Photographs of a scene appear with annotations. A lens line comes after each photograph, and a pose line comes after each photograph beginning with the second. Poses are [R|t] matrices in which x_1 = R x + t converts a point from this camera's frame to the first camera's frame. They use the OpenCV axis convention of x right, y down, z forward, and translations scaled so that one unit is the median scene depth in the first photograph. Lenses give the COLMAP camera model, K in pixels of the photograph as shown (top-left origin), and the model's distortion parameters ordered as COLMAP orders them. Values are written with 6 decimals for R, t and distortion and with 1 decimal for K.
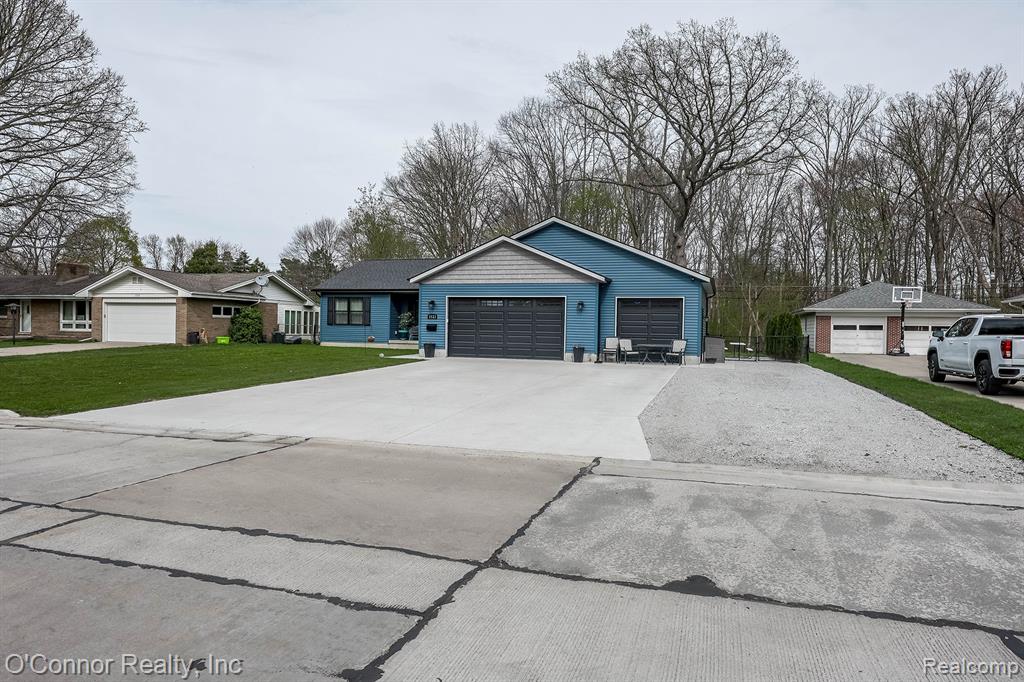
lens RADIAL K [[666.3, 0, 508.9], [0, 666.3, 339.9], [0, 0, 1]] dist [0.009132, 0.000678]
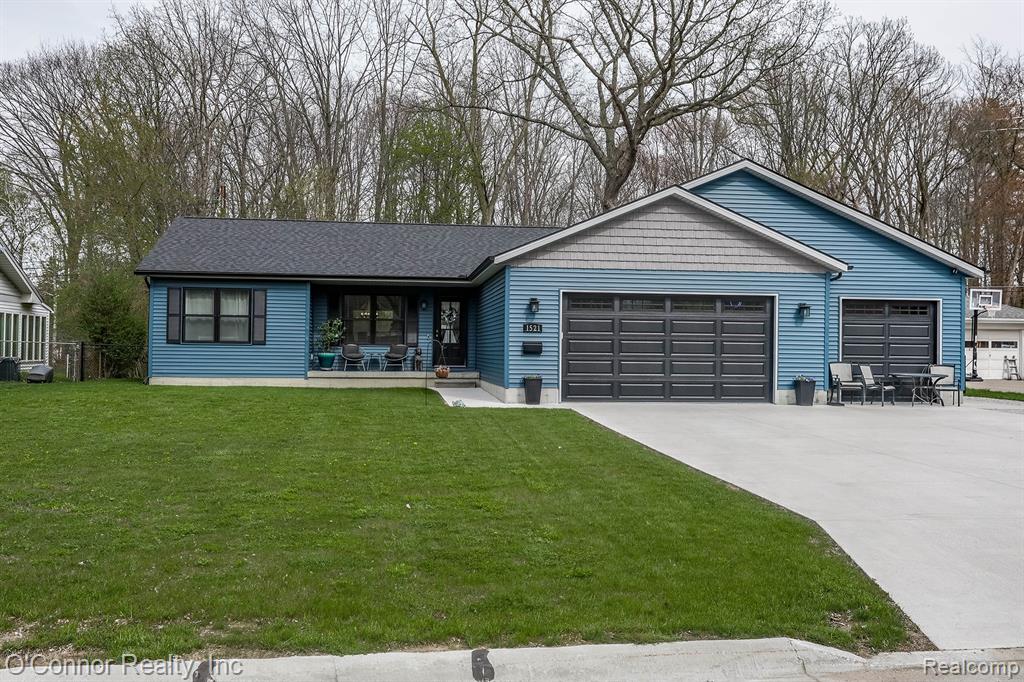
lens RADIAL K [[1001.5, 0, 514.3], [0, 1001.5, 341.6], [0, 0, 1]] dist [-0.004497, 0.000000]
pose [[0.900326, -0.003538, 0.435201, -0.480841], [0.011476, 0.999812, -0.015612, -0.011552], [-0.435064, 0.019050, 0.900198, 0.281118]]
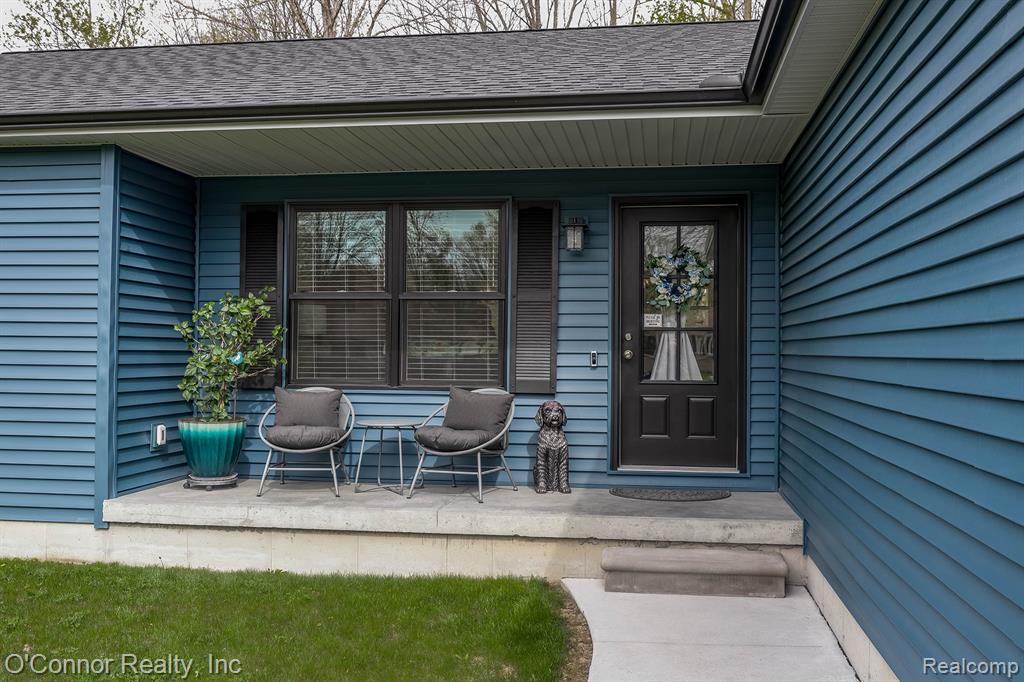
lens RADIAL K [[1001.5, 0, 513.6], [0, 1001.5, 340.0], [0, 0, 1]] dist [-0.004497, 0.000000]
pose [[0.984111, -0.009050, 0.177326, -0.171723], [0.014959, 0.999375, -0.032014, -0.030765], [-0.176926, 0.034158, 0.983631, 1.005935]]
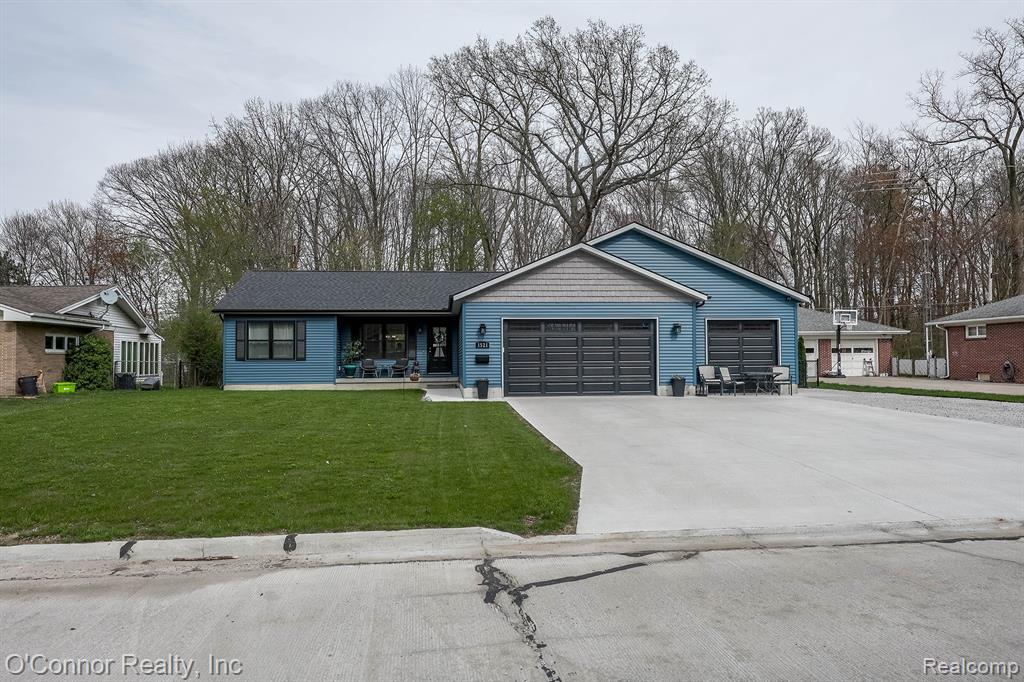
lens RADIAL K [[759.7, 0, 514.2], [0, 759.7, 340.2], [0, 0, 1]] dist [0.000251, -0.004855]
pose [[0.913153, -0.012403, 0.407427, -0.436480], [0.029556, 0.998921, -0.035833, -0.008267], [-0.406543, 0.044763, 0.912534, 0.193630]]
